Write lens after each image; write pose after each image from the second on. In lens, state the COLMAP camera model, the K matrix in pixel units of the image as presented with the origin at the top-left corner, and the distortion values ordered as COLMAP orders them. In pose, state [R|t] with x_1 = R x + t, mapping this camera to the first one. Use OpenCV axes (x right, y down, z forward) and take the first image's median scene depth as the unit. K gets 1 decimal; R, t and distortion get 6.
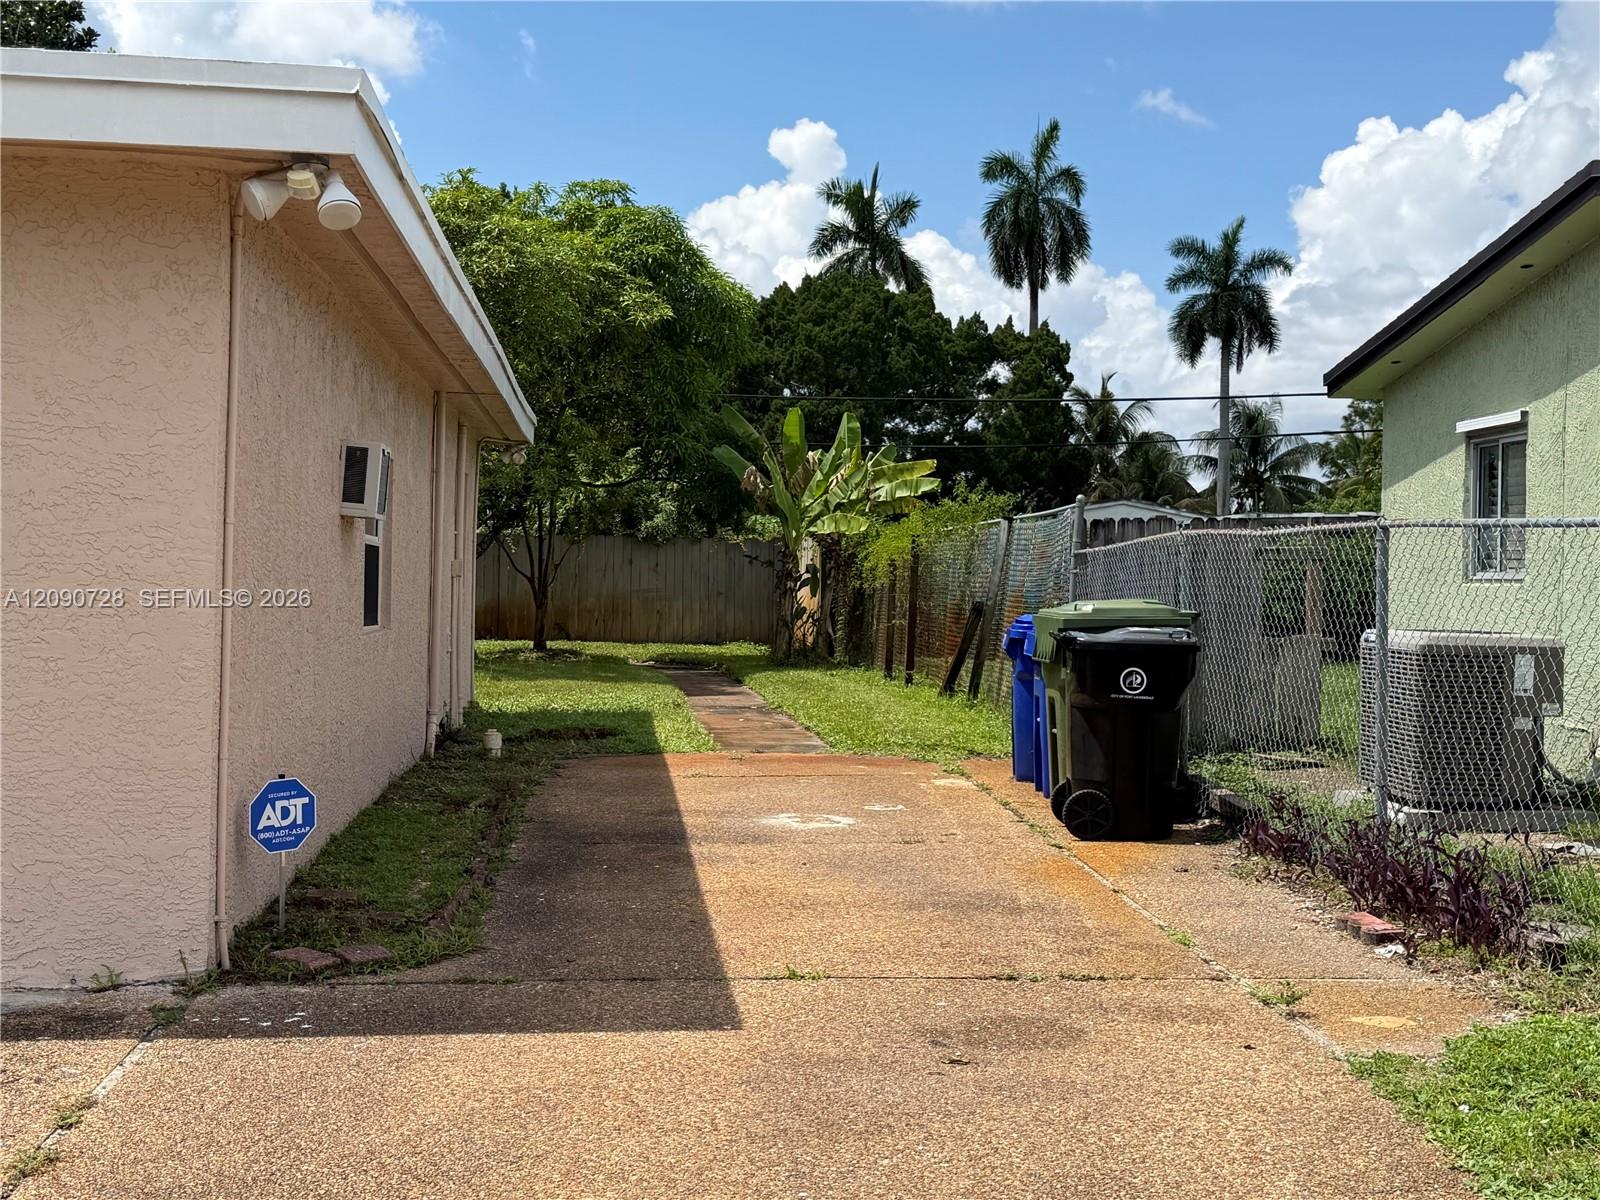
lens RADIAL K [[2091.4, 0, 809.5], [0, 2091.4, 604.0], [0, 0, 1]] dist [0.110534, 0.000000]
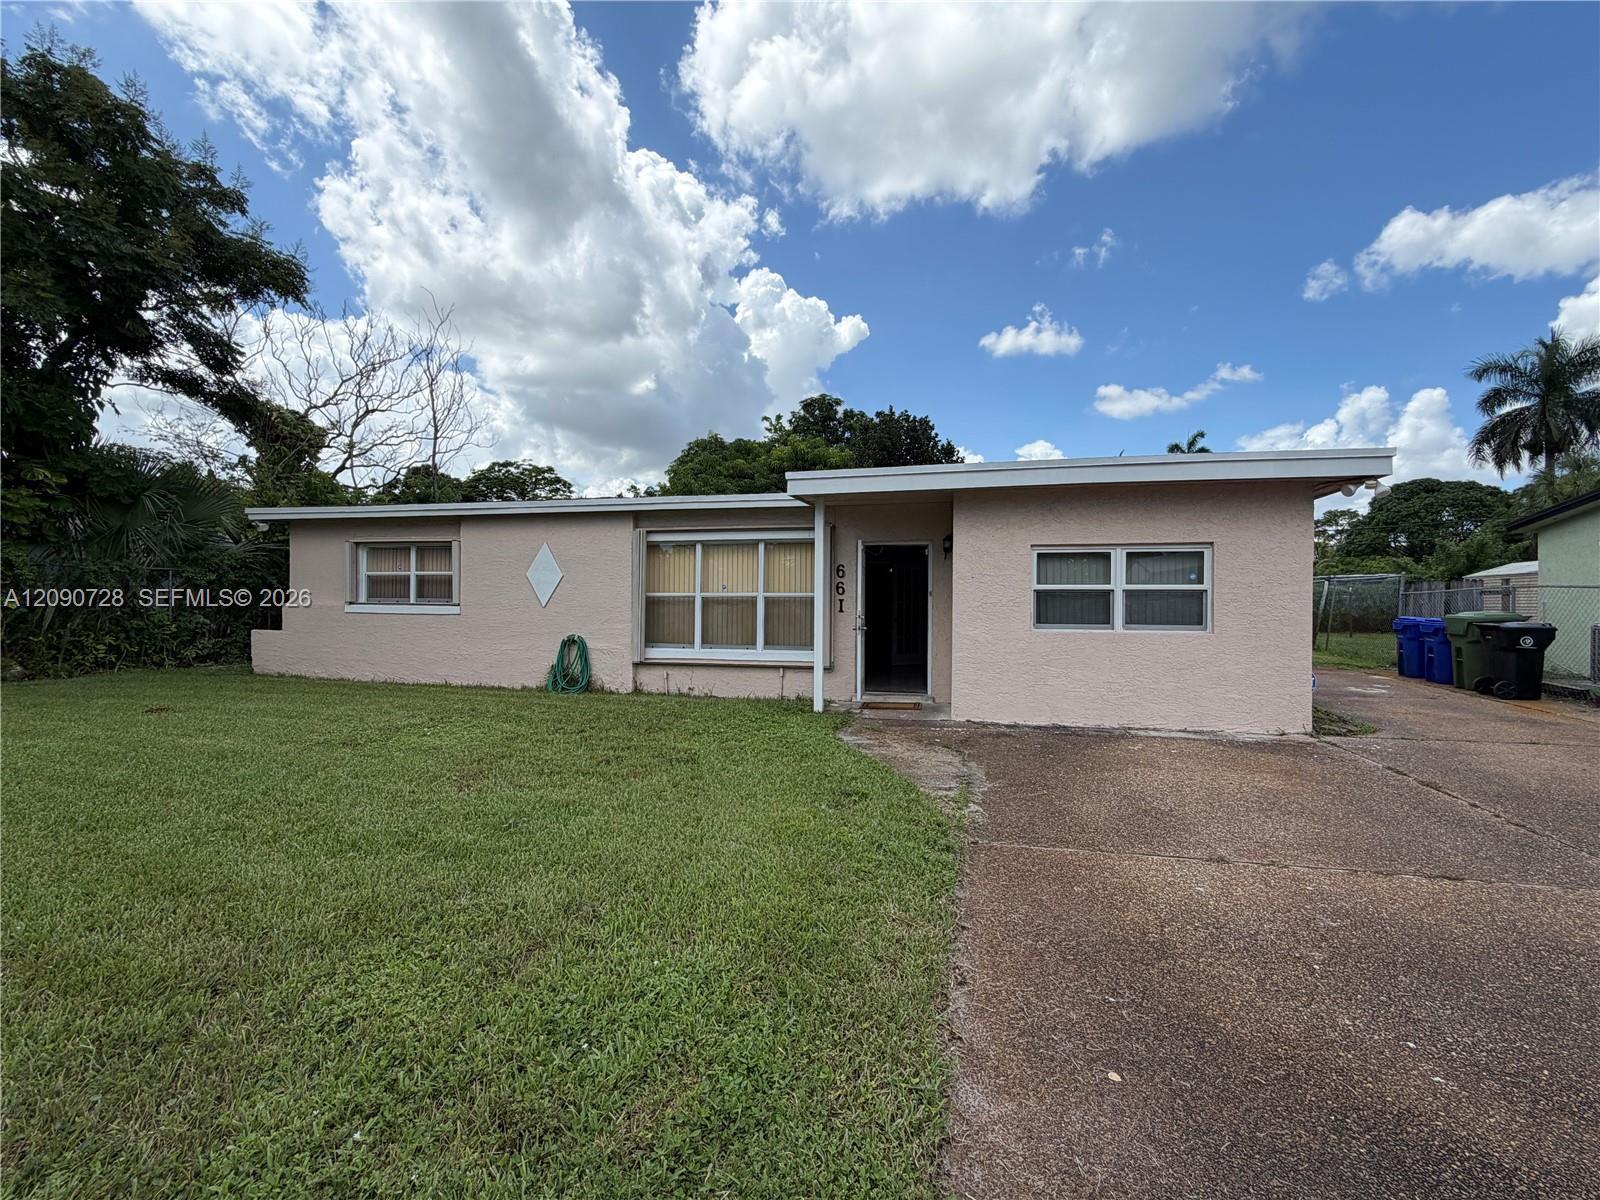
lens RADIAL K [[722.2, 0, 809.2], [0, 722.2, 602.0], [0, 0, 1]] dist [-0.000576, 0.000630]
pose [[0.949471, -0.010791, -0.313668, -0.308990], [0.006776, 0.999881, -0.013887, -0.005534], [0.313781, 0.011060, 0.949431, -0.130626]]
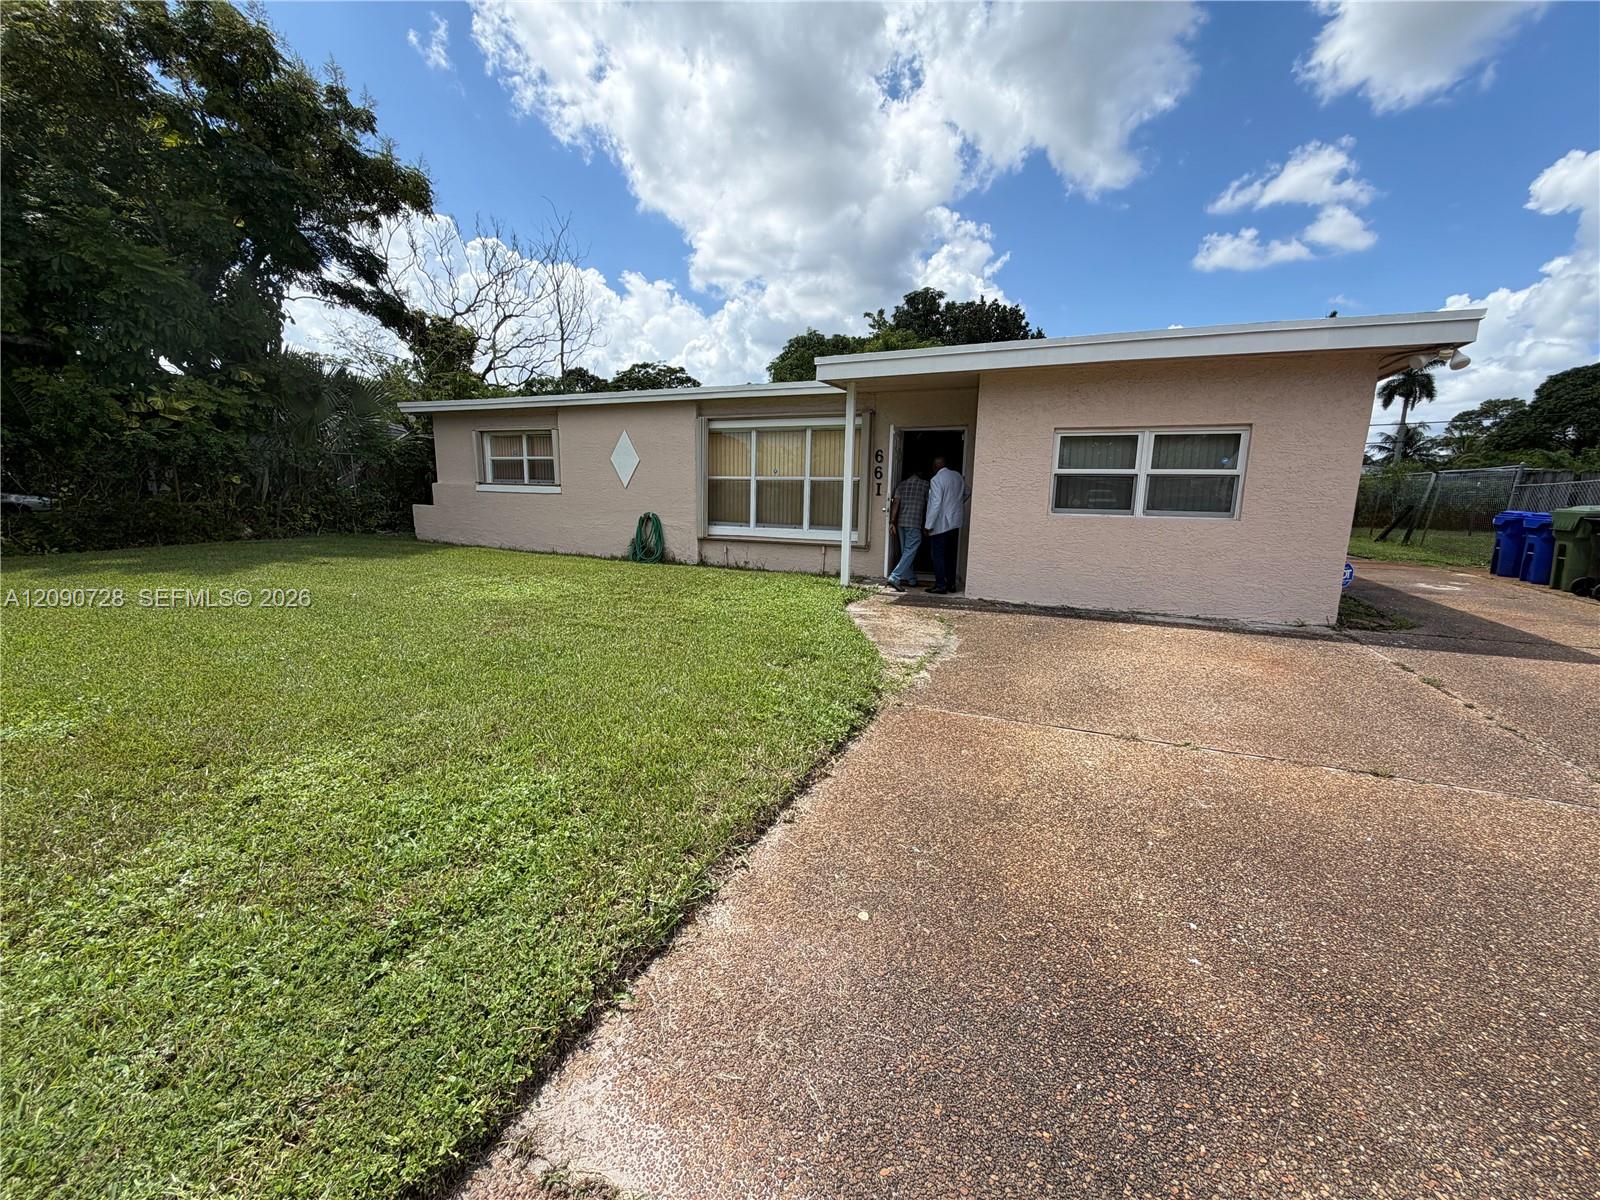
lens RADIAL K [[639.5, 0, 804.7], [0, 639.5, 602.1], [0, 0, 1]] dist [-0.000291, 0.000239]
pose [[0.878152, 0.081999, -0.471301, -0.246955], [-0.008894, 0.987828, 0.155296, 0.001510], [0.478298, -0.132182, 0.868193, -0.086056]]
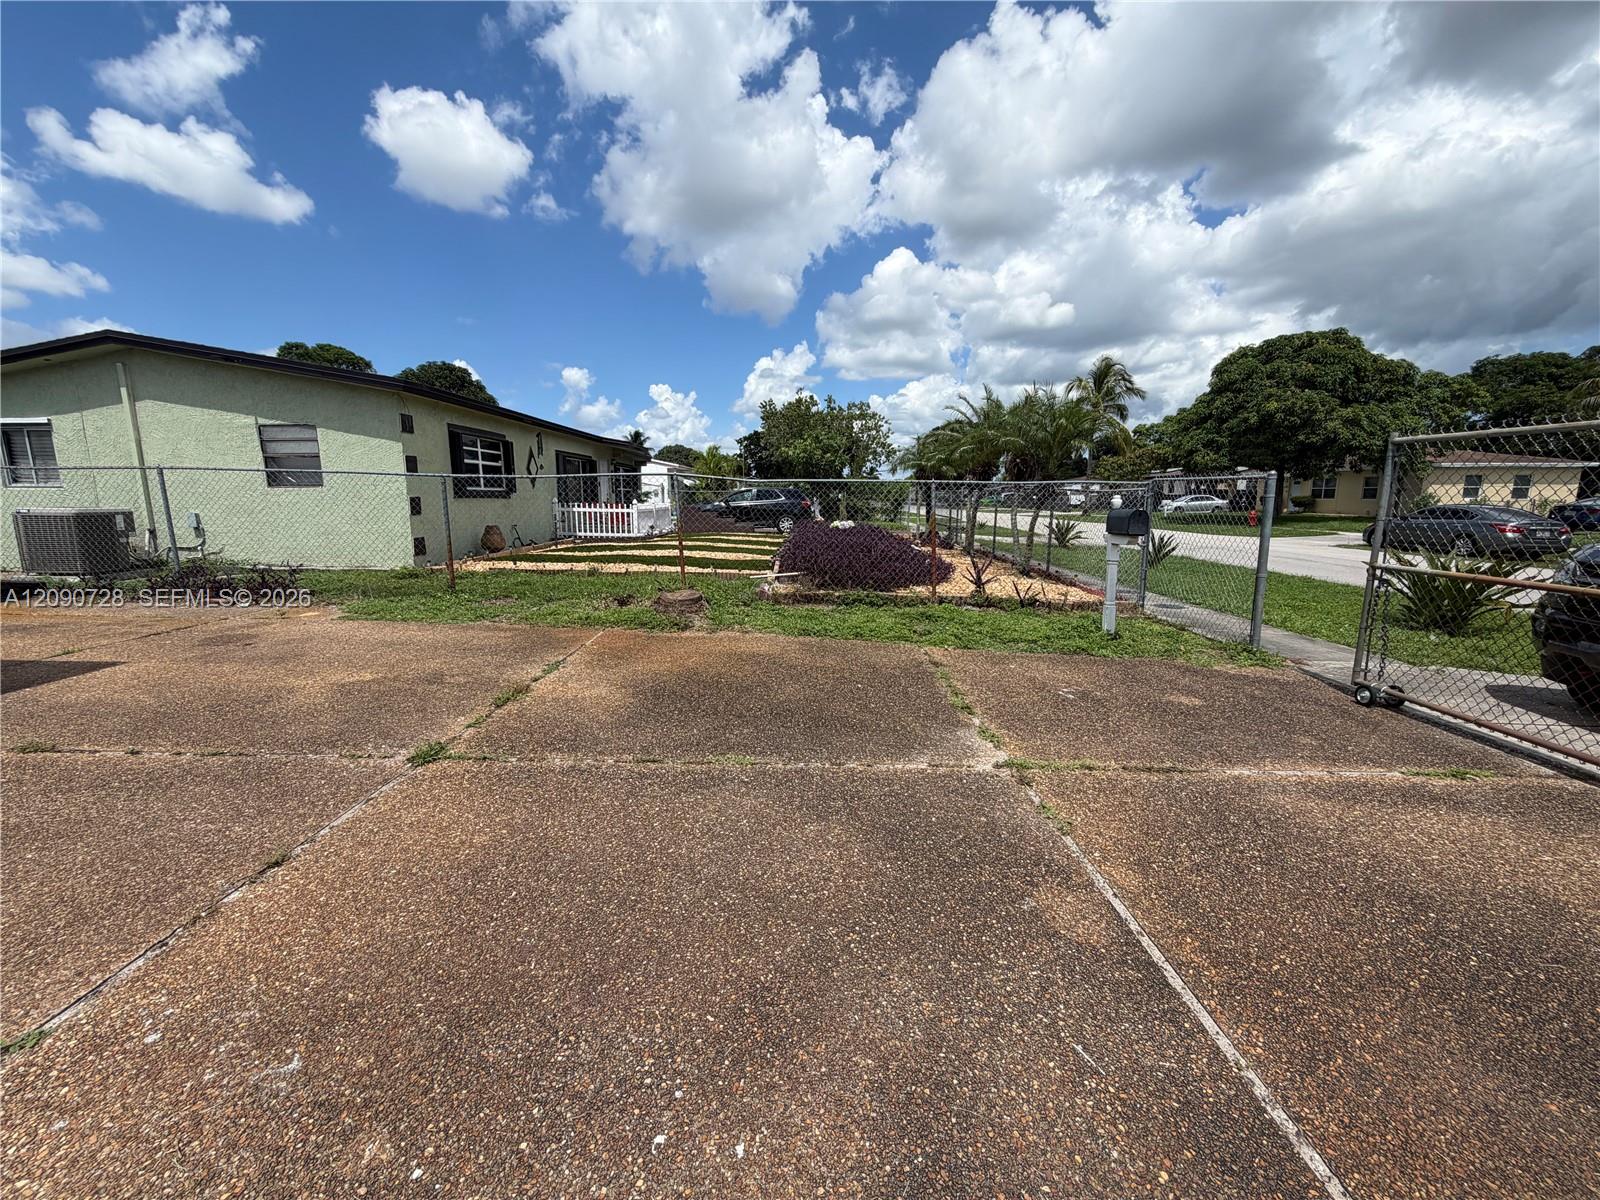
lens RADIAL K [[639.5, 0, 800.7], [0, 639.5, 601.7], [0, 0, 1]] dist [-0.000291, 0.000239]
pose [[0.089843, -0.178600, 0.979811, -0.309776], [0.010900, 0.983907, 0.178347, -0.002548], [-0.995896, -0.005344, 0.090343, 0.037765]]
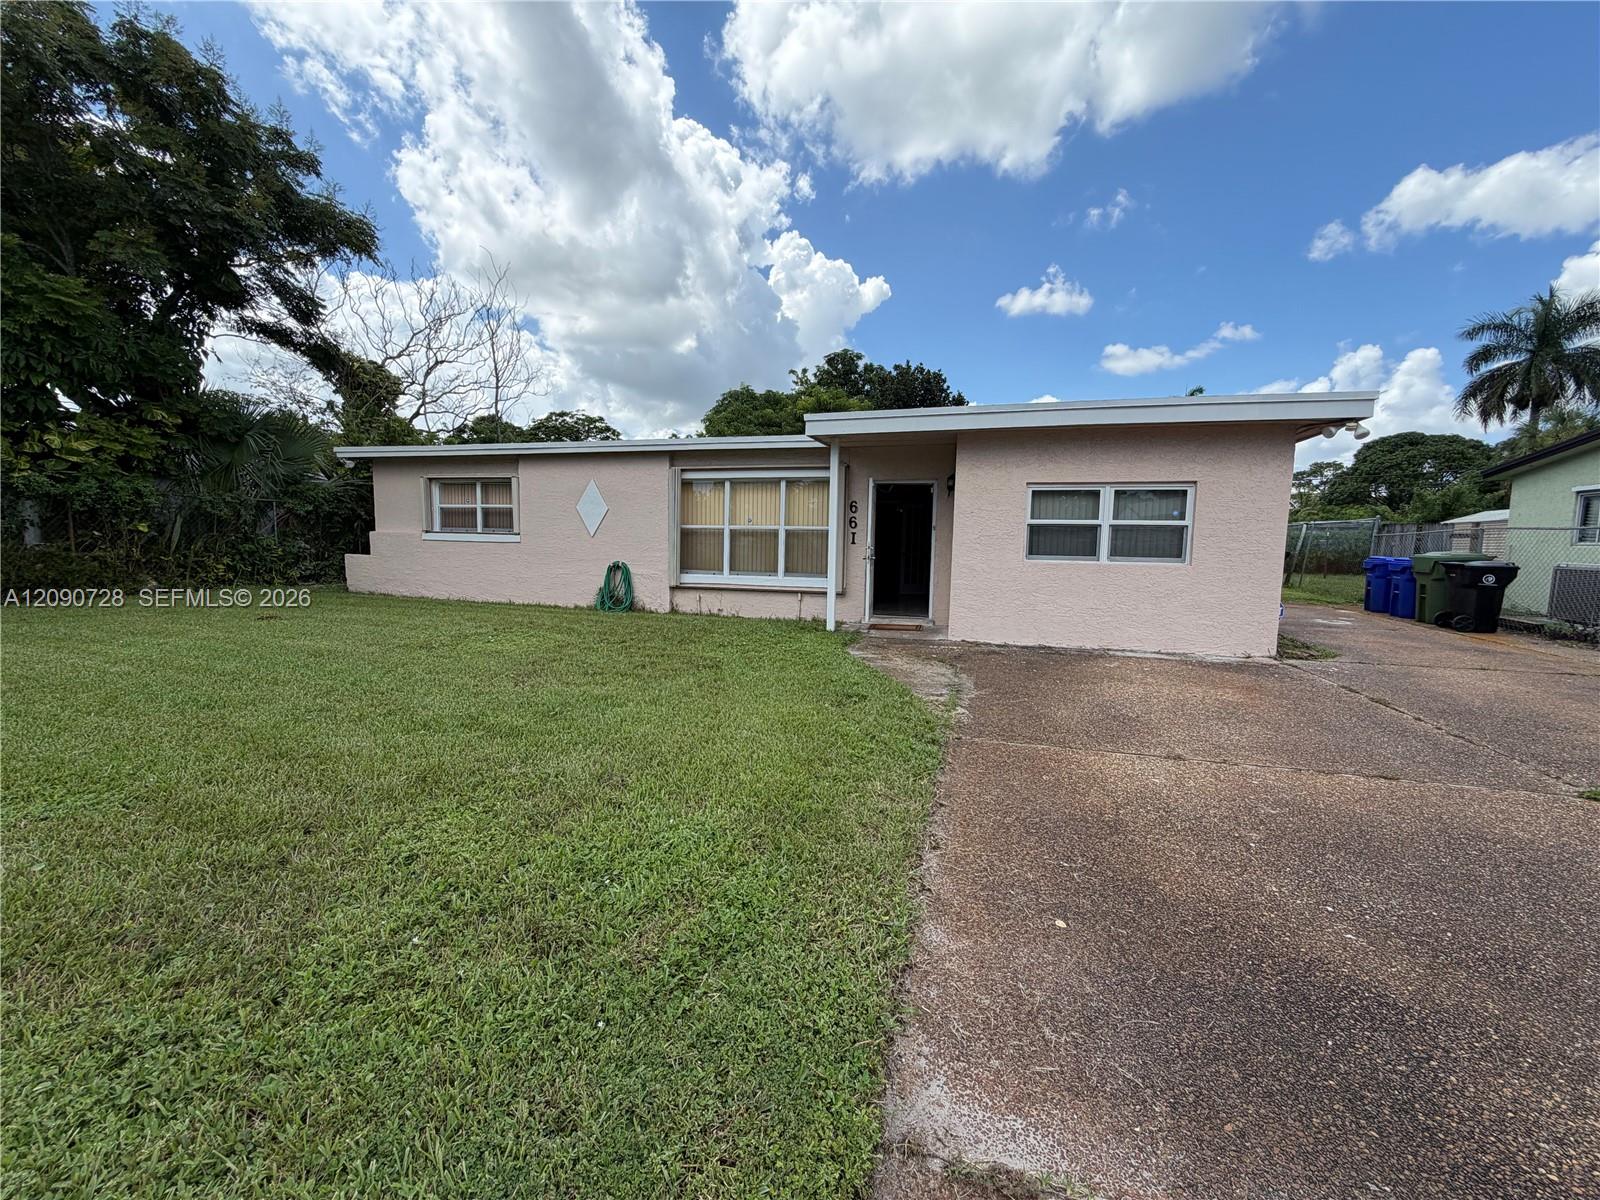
lens RADIAL K [[639.5, 0, 804.7], [0, 639.5, 600.9], [0, 0, 1]] dist [-0.000291, 0.000239]
pose [[0.935593, 0.033542, -0.351482, -0.302939], [-0.006616, 0.996968, 0.077530, 0.002760], [0.353017, -0.070211, 0.932979, -0.126657]]
